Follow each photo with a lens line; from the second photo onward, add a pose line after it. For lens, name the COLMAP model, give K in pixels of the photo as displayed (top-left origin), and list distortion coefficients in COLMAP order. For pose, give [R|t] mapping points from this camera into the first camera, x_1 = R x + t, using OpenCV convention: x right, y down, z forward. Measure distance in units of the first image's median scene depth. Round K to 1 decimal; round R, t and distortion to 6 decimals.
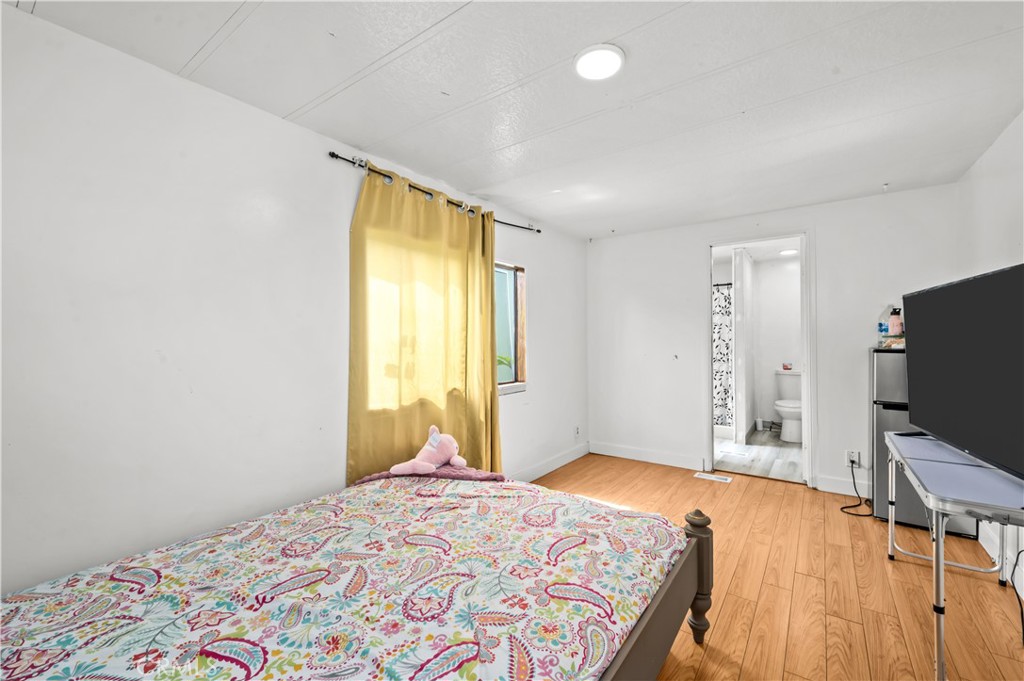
lens RADIAL K [[417.3, 0, 512.0], [0, 417.3, 340.5], [0, 0, 1]] dist [-0.000429, 0.000039]
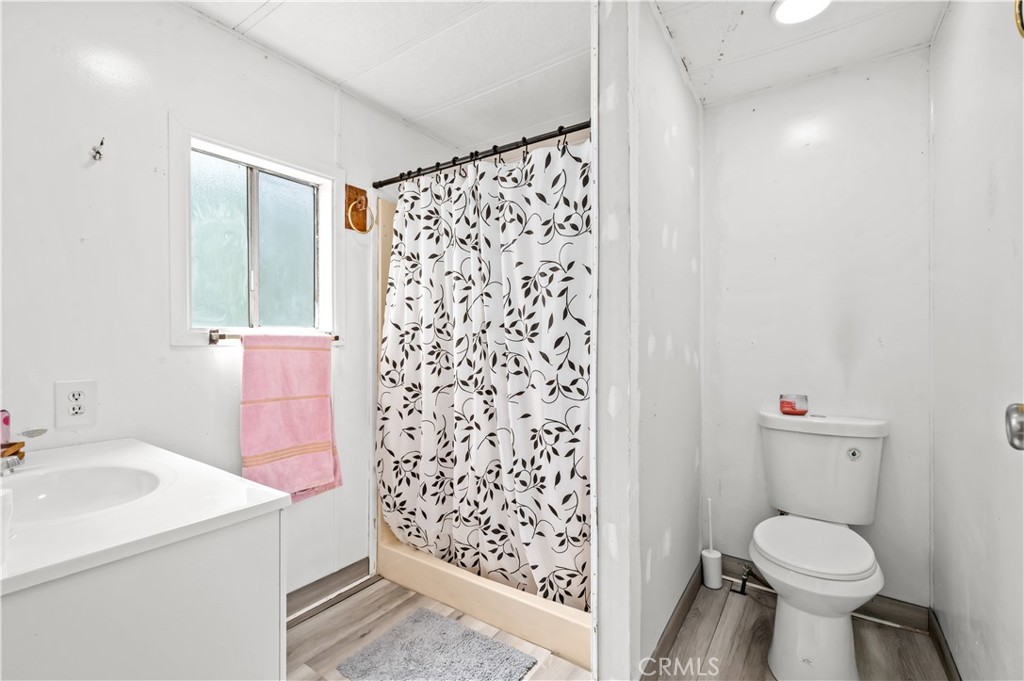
lens RADIAL K [[455.4, 0, 512.0], [0, 455.4, 340.5], [0, 0, 1]] dist [-0.000928, -0.000063]
pose [[0.999405, 0.002899, 0.034361, 0.431937], [-0.003309, 0.999924, 0.011880, 0.009315], [-0.034324, -0.011986, 0.999339, 0.659142]]
